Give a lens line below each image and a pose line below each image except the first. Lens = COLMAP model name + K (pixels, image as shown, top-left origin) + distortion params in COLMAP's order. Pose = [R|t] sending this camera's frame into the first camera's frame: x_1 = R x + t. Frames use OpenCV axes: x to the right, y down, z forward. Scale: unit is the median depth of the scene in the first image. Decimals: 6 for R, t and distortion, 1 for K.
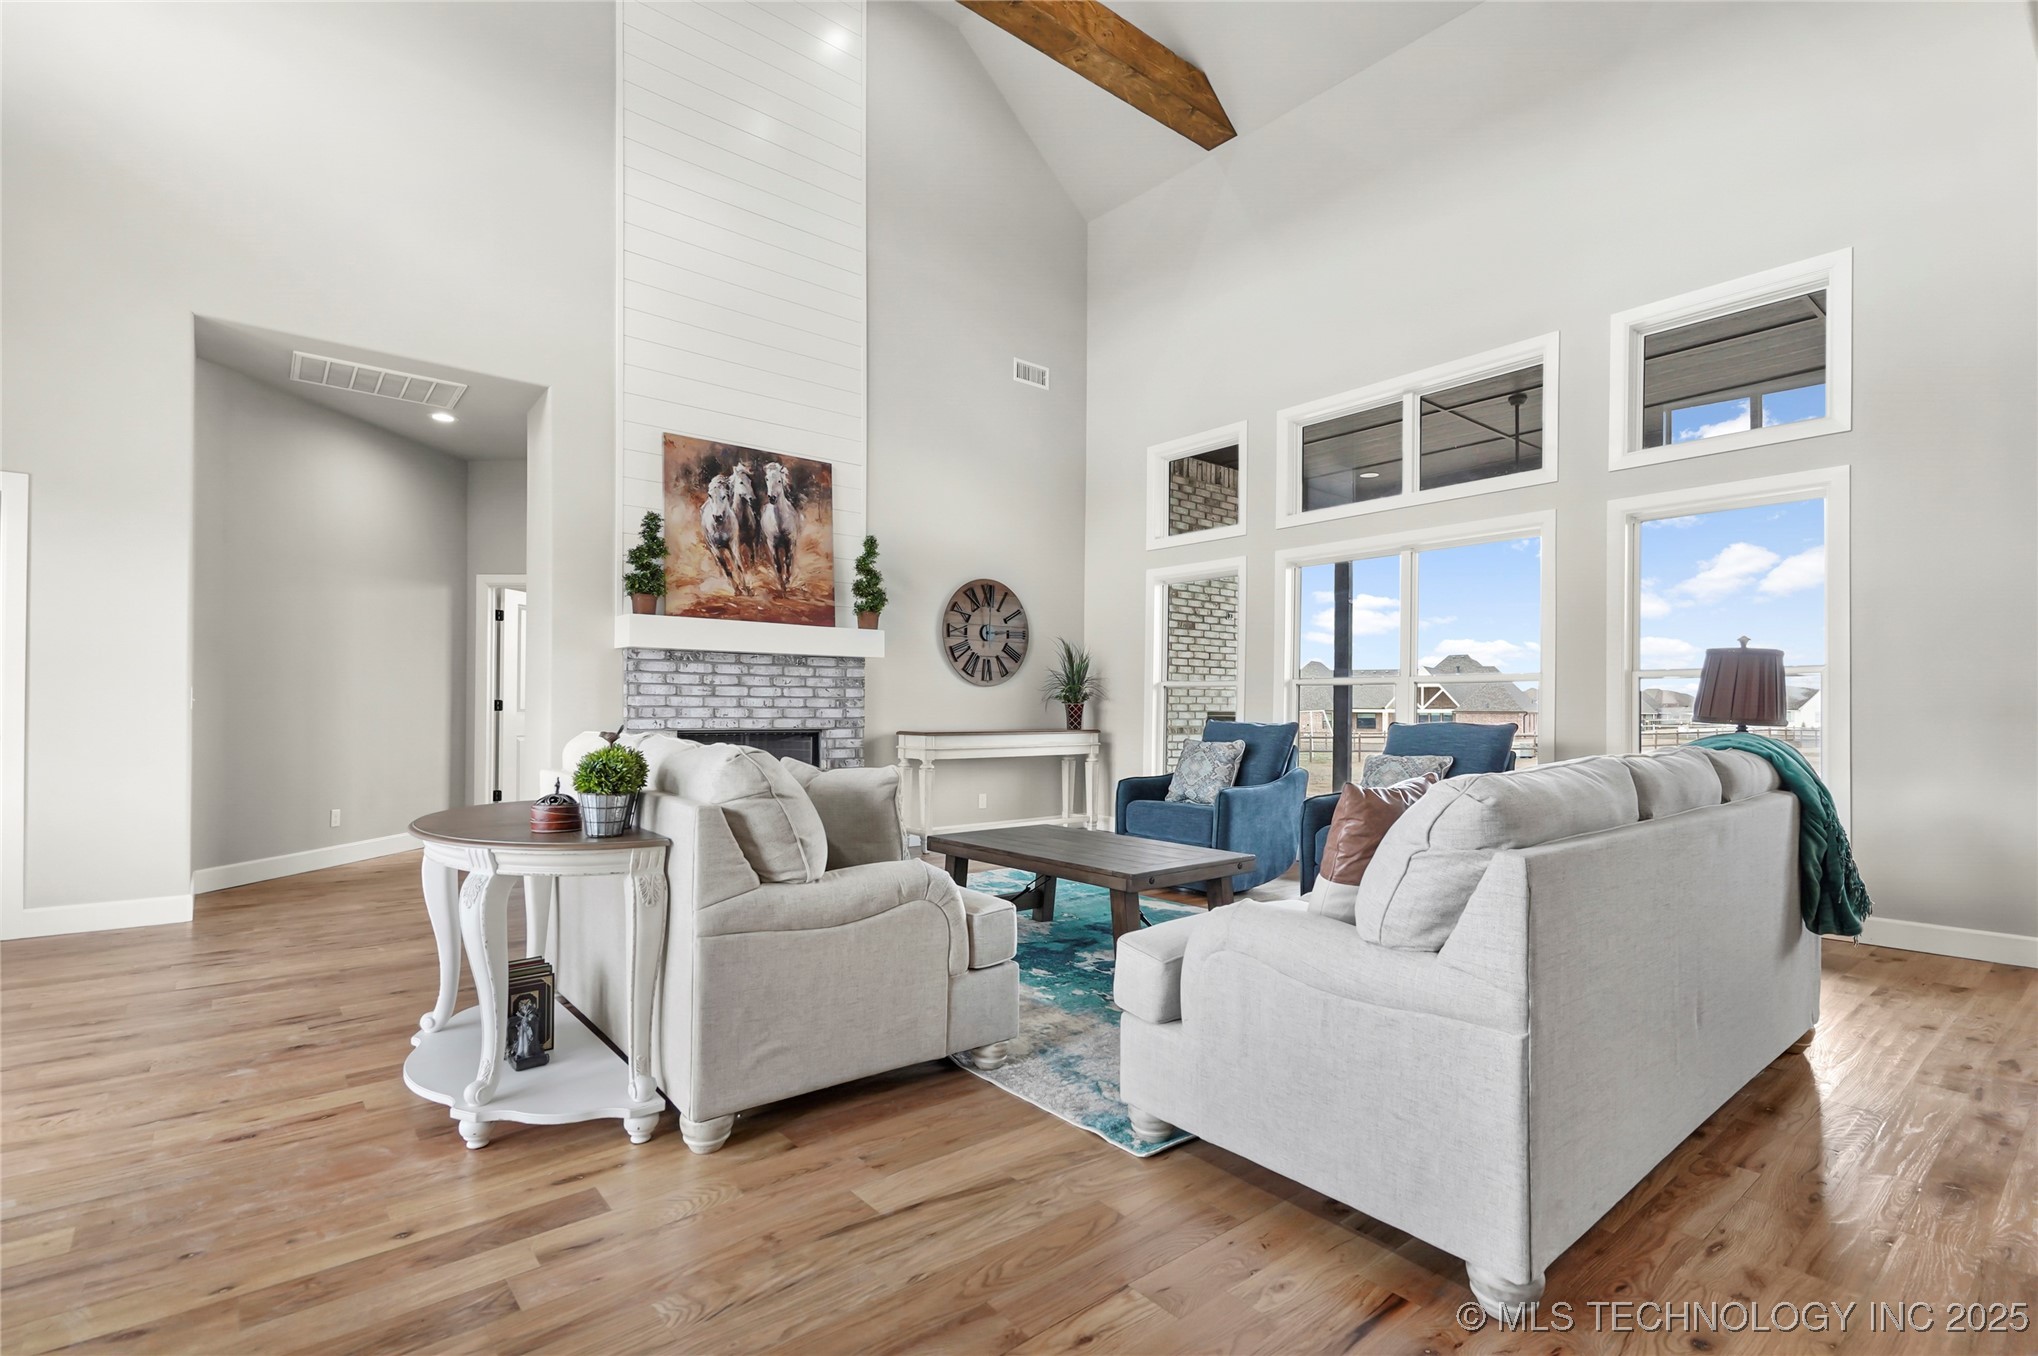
lens RADIAL K [[941.4, 0, 1018.0], [0, 941.4, 708.9], [0, 0, 1]] dist [0.013472, -0.000237]
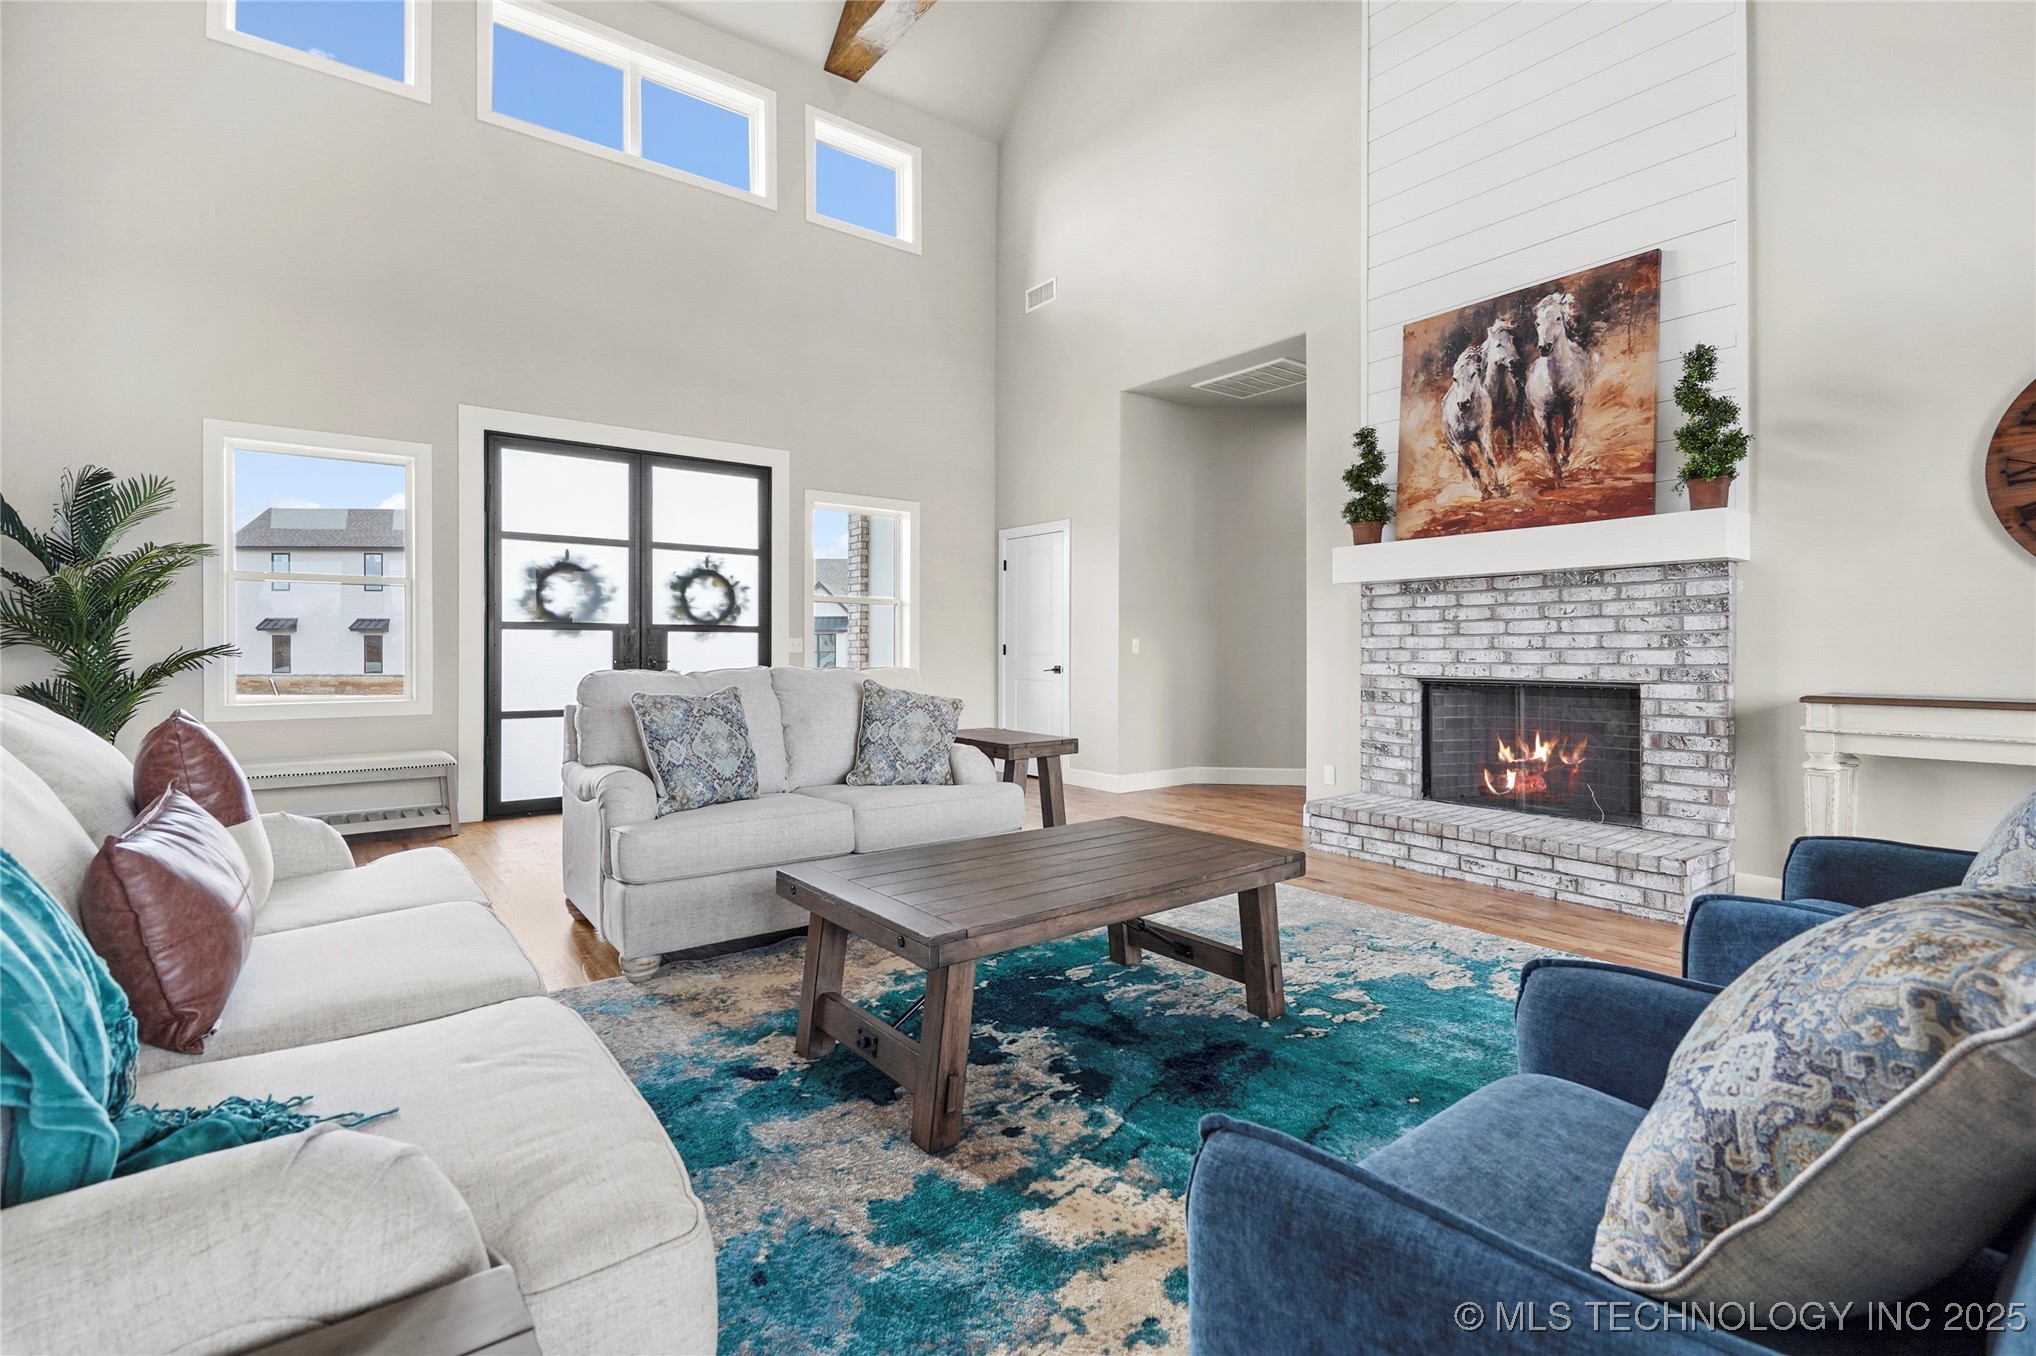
lens RADIAL K [[928.1, 0, 1016.4], [0, 928.1, 651.6], [0, 0, 1]] dist [0.014065, -0.000017]
pose [[-0.033437, -0.007644, -0.999412, 0.445614], [-0.002300, 0.999969, -0.007571, 0.006579], [0.999438, 0.002046, -0.033453, 0.643817]]
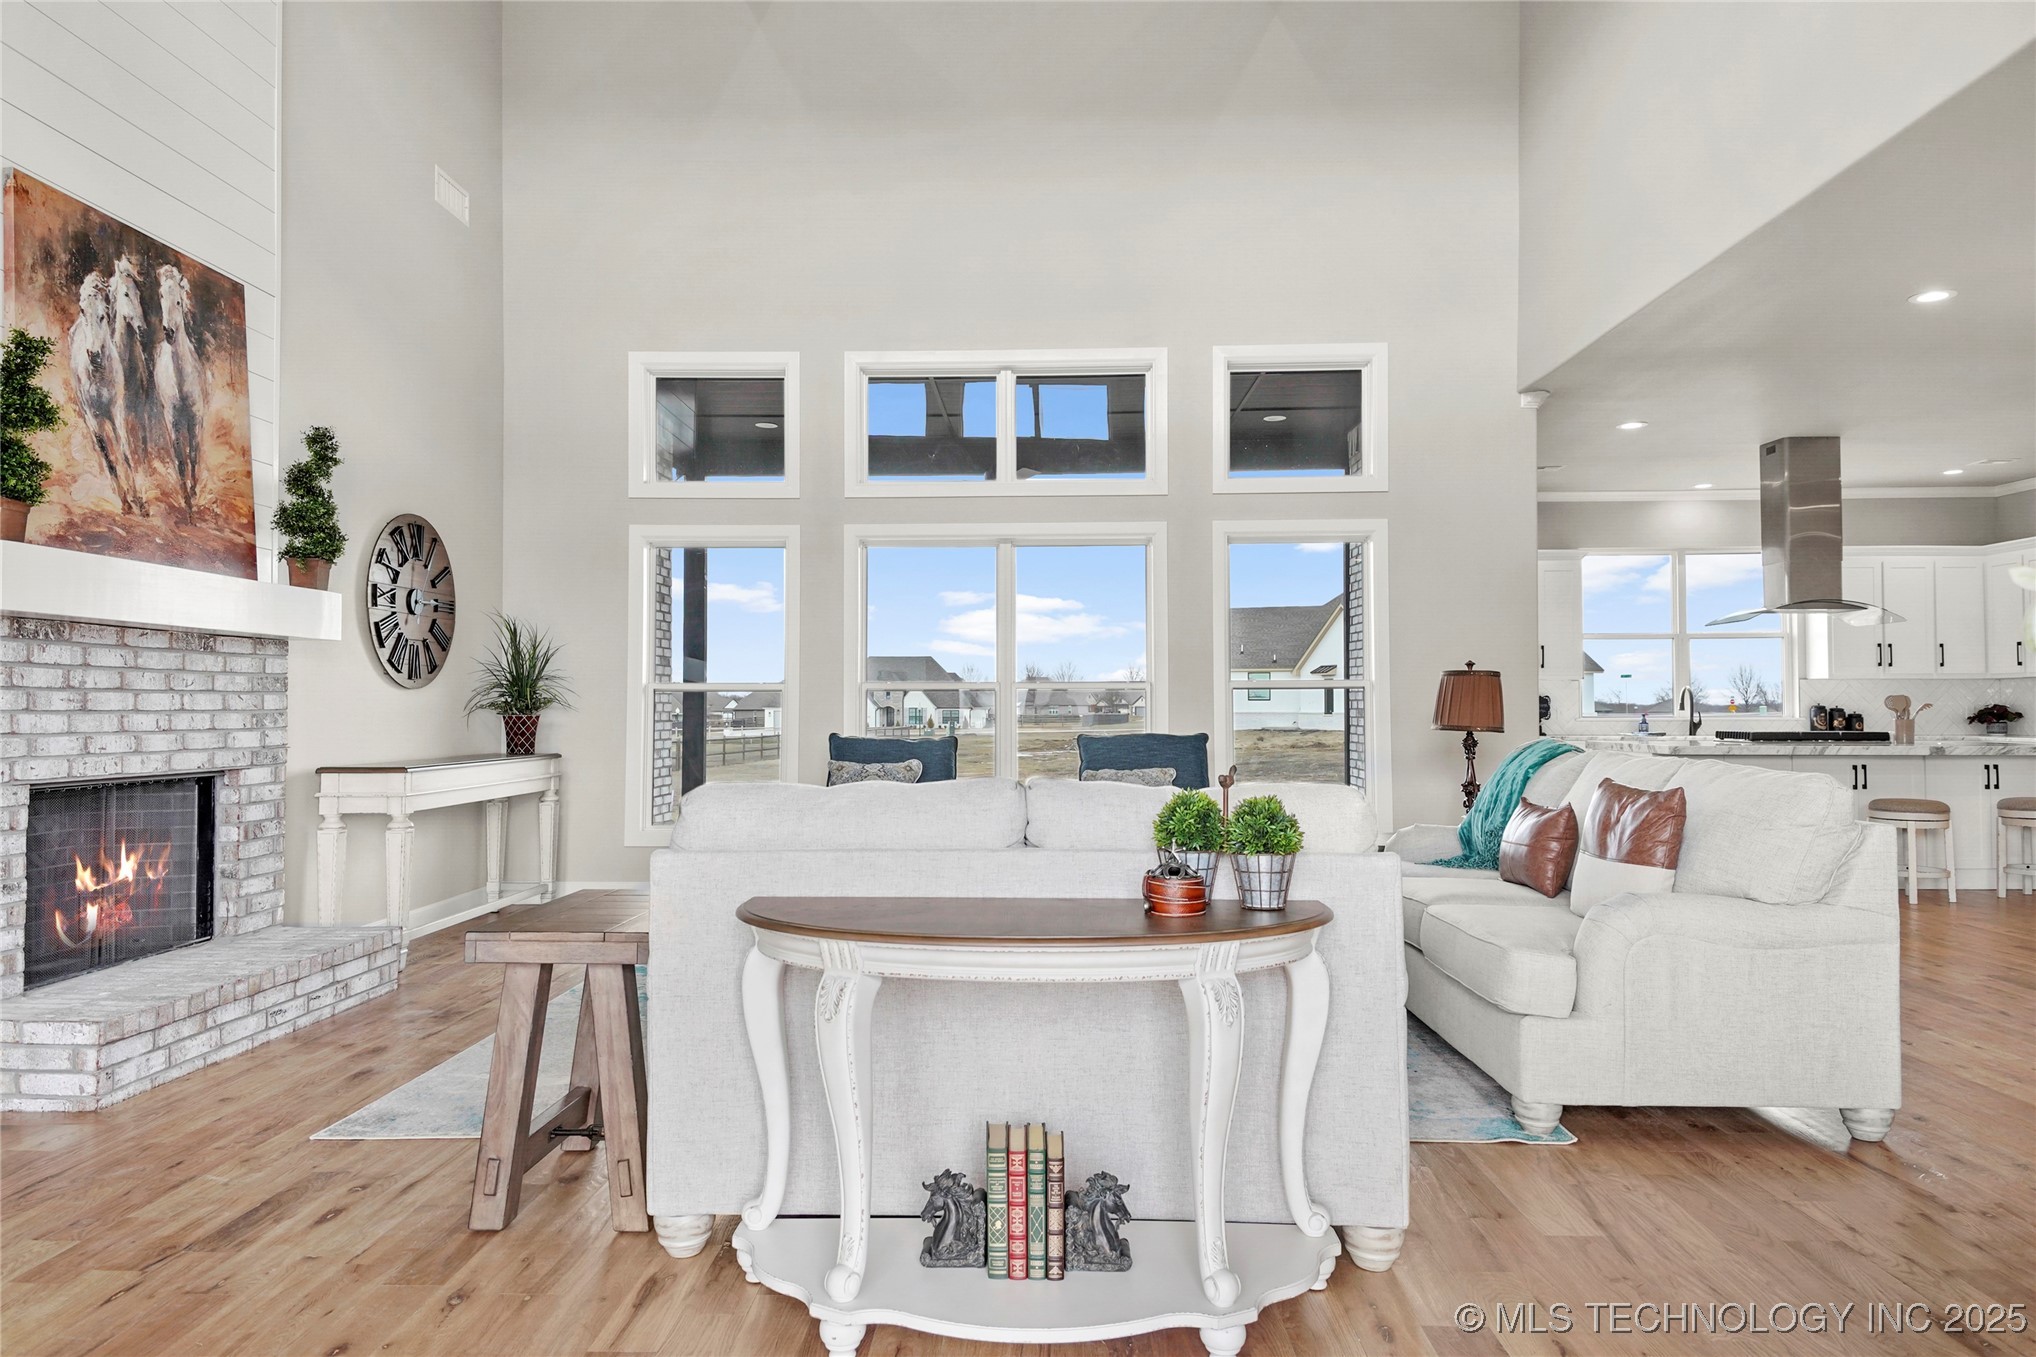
lens RADIAL K [[1315.9, 0, 1014.2], [0, 1315.9, 670.0], [0, 0, 1]] dist [0.098360, -0.105534]
pose [[0.661482, 0.013577, 0.749838, -0.516940], [0.008024, 0.999651, -0.025179, -0.013271], [-0.749918, 0.022672, 0.661142, 0.158325]]
